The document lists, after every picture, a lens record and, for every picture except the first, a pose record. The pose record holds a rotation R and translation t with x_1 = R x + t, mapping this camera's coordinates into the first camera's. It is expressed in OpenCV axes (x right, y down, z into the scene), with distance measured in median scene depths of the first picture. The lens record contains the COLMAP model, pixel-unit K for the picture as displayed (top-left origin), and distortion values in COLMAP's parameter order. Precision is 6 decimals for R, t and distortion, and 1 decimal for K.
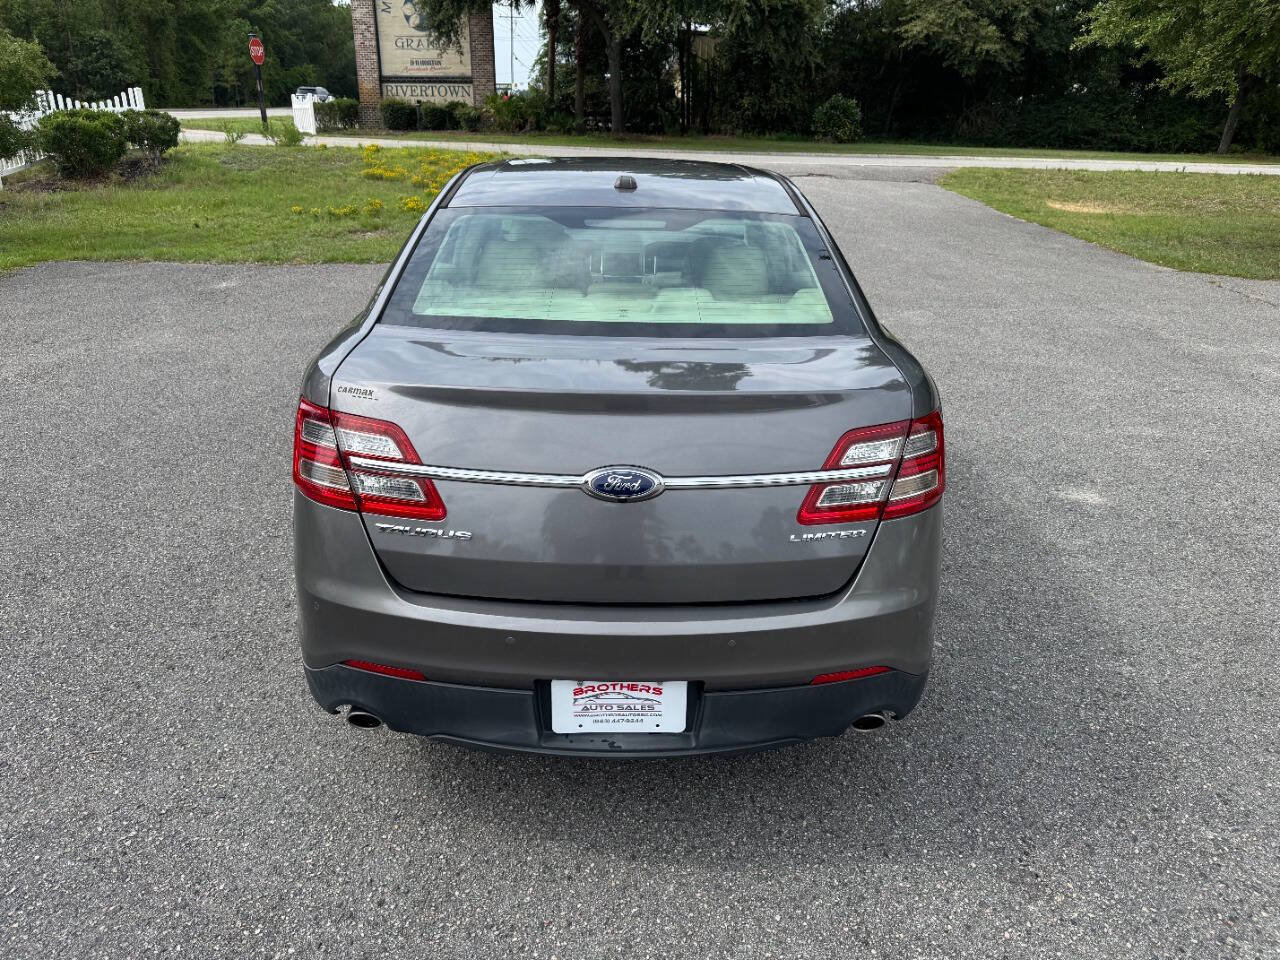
lens RADIAL K [[931.8, 0, 639.0], [0, 931.8, 484.3], [0, 0, 1]] dist [0.017579, -0.017468]
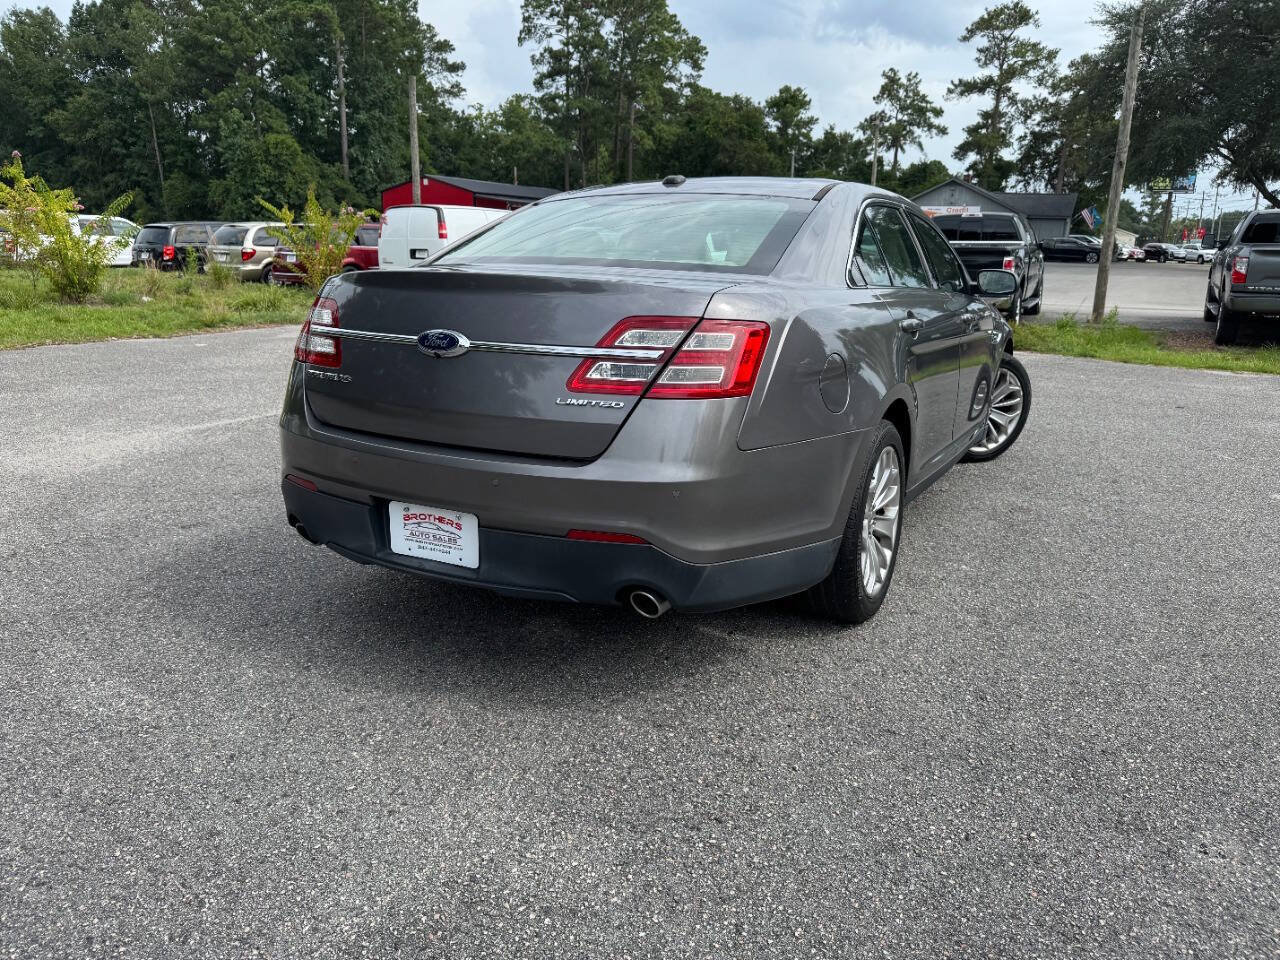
lens RADIAL K [[918.7, 0, 643.5], [0, 918.7, 472.4], [0, 0, 1]] dist [0.022007, -0.021232]
pose [[0.882138, 0.108141, -0.458408, 0.670419], [-0.170843, 0.980466, -0.097466, 0.201885], [0.438913, 0.164294, 0.883381, 0.048347]]
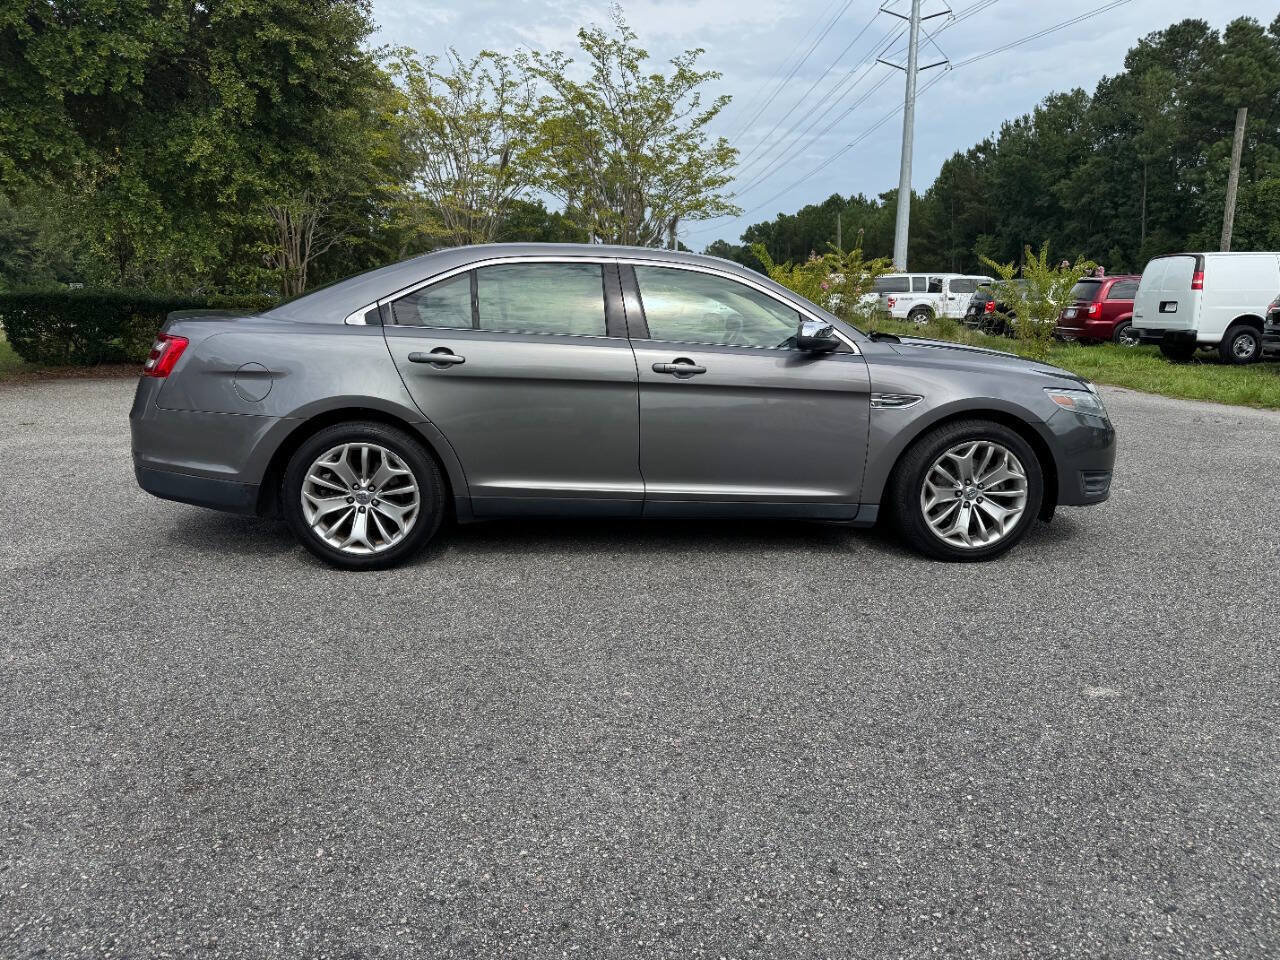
lens RADIAL K [[921.0, 0, 634.4], [0, 921.0, 469.8], [0, 0, 1]] dist [0.021648, -0.020822]
pose [[0.068238, 0.171295, -0.982854, 2.108543], [-0.365460, 0.920966, 0.135136, -0.378904], [0.928323, 0.349972, 0.125446, 1.585488]]
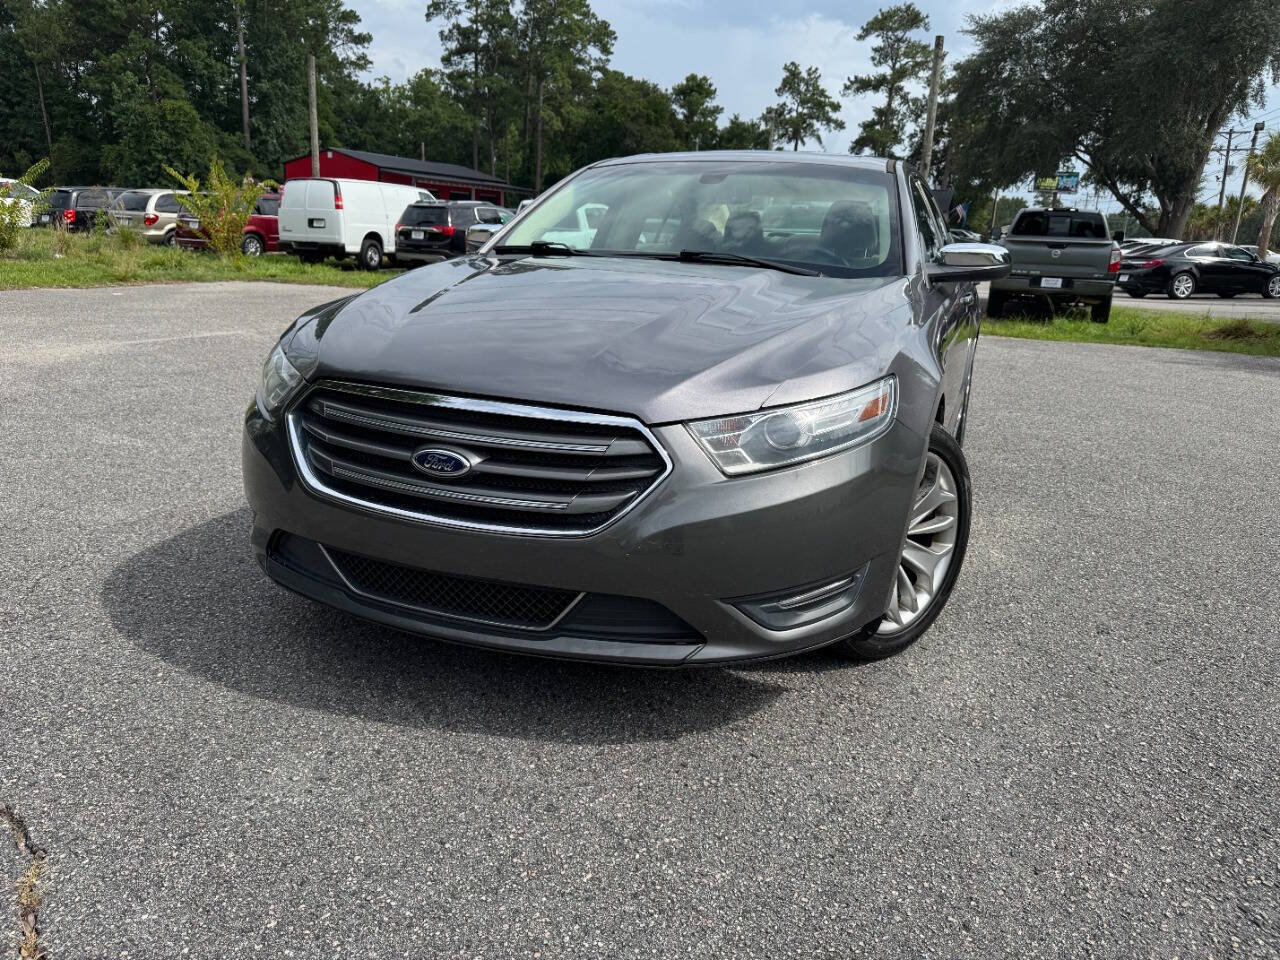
lens RADIAL K [[921.0, 0, 647.9], [0, 921.0, 482.4], [0, 0, 1]] dist [0.021648, -0.020822]
pose [[0.921039, 0.124533, -0.369023, 1.464953], [-0.168121, 0.981805, -0.088284, 0.534226], [0.351315, 0.143354, 0.925218, -0.668204]]
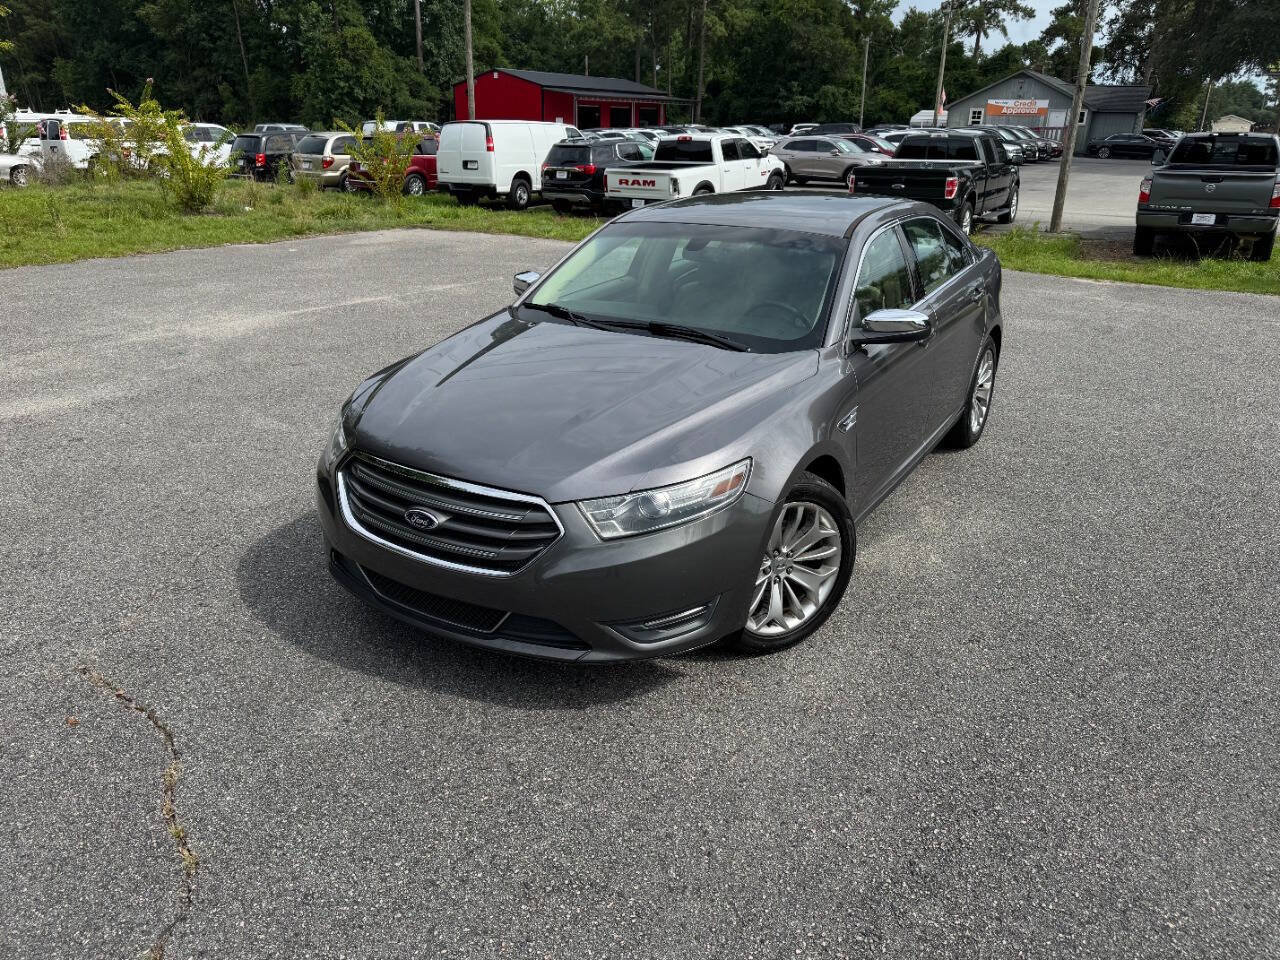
lens RADIAL K [[921.0, 0, 644.3], [0, 921.0, 480.8], [0, 0, 1]] dist [0.021648, -0.020822]
pose [[0.838327, 0.187043, -0.512077, 1.863153], [-0.196998, 0.979766, 0.035365, 0.319613], [0.508331, 0.071231, 0.858211, -0.883299]]
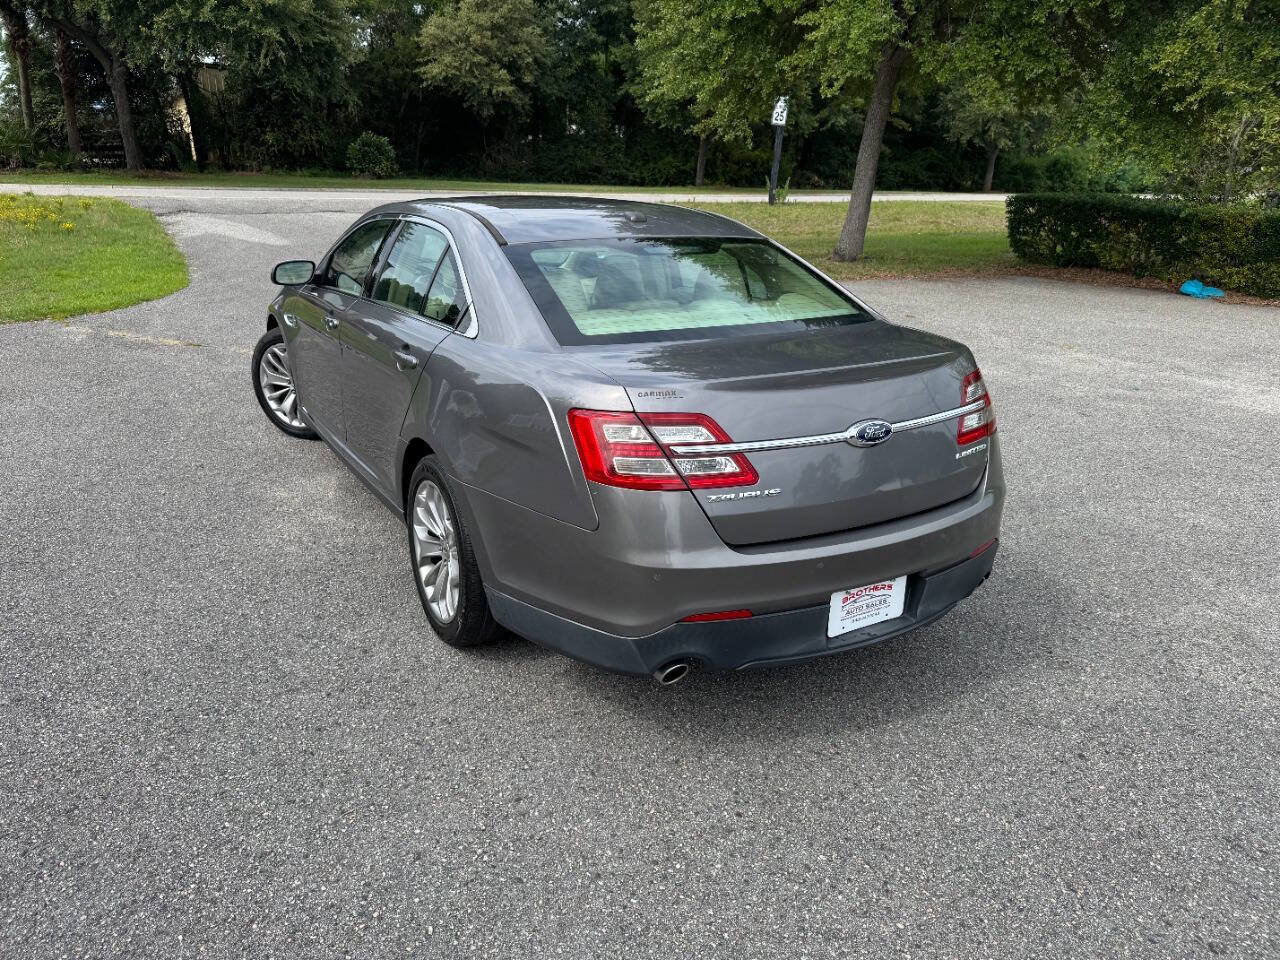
lens RADIAL K [[931.8, 0, 633.7], [0, 931.8, 487.1], [0, 0, 1]] dist [0.017579, -0.017468]
pose [[0.873554, -0.160596, 0.459470, -0.789824], [0.174823, 0.984530, 0.011740, 0.000055], [-0.454247, 0.070070, 0.888116, -0.030412]]
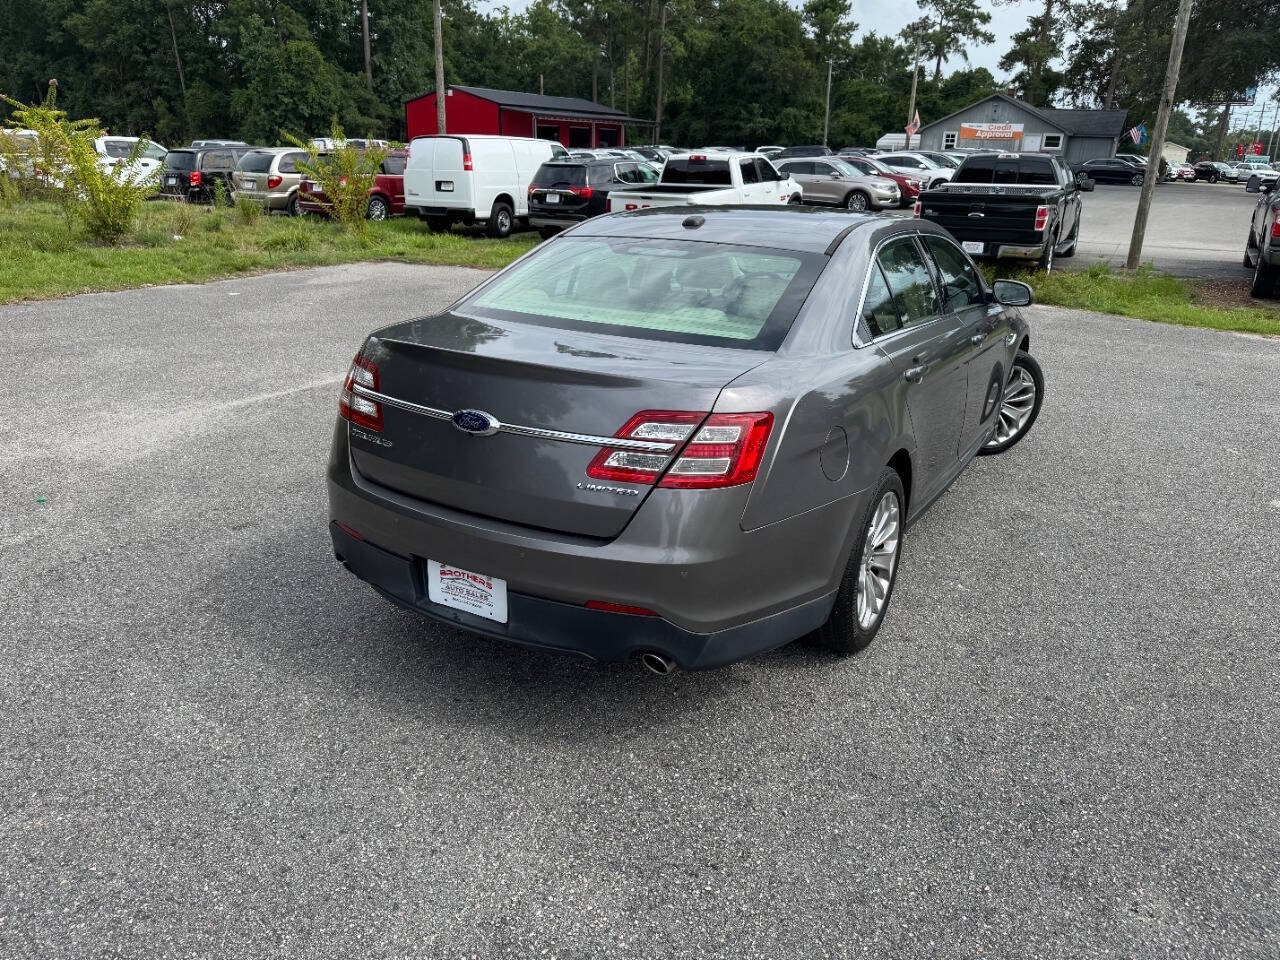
lens RADIAL K [[918.7, 0, 642.6], [0, 918.7, 477.9], [0, 0, 1]] dist [0.022007, -0.021232]
pose [[0.866840, 0.166134, -0.470094, 0.704175], [-0.187063, 0.982345, 0.002228, 0.024660], [0.462164, 0.086005, 0.882614, -0.058580]]
